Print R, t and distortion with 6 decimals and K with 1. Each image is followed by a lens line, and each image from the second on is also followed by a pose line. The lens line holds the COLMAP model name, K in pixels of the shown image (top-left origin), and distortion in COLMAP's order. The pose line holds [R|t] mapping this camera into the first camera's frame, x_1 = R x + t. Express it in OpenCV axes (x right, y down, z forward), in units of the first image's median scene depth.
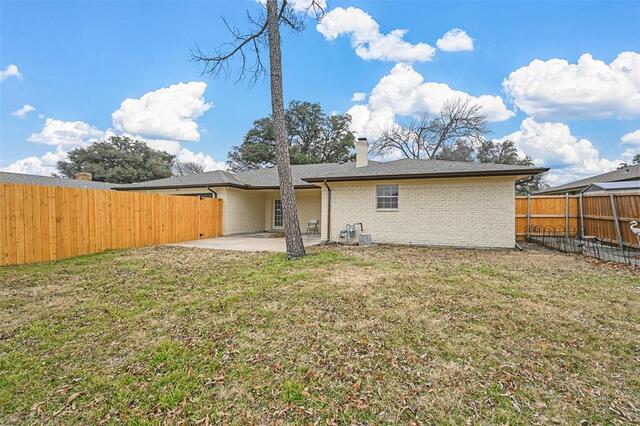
lens RADIAL K [[252.8, 0, 320.6], [0, 252.8, 211.9], [0, 0, 1]] dist [-0.002511, 0.000173]
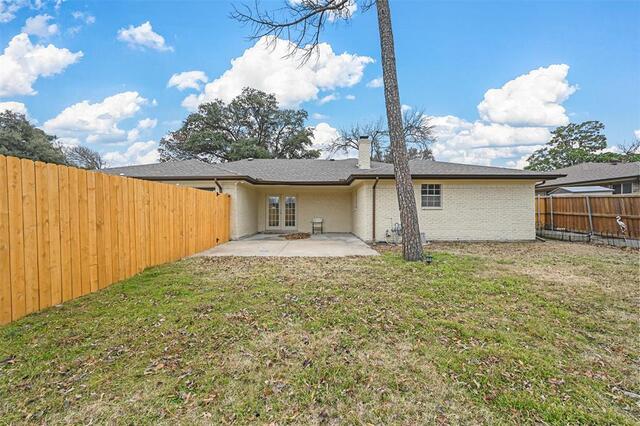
lens RADIAL K [[252.8, 0, 320.6], [0, 252.8, 211.9], [0, 0, 1]] dist [-0.002511, 0.000173]
pose [[0.945756, -0.006762, 0.324807, -0.488978], [0.003933, 0.999948, 0.009366, -0.004194], [-0.324853, -0.007581, 0.945734, 0.163711]]
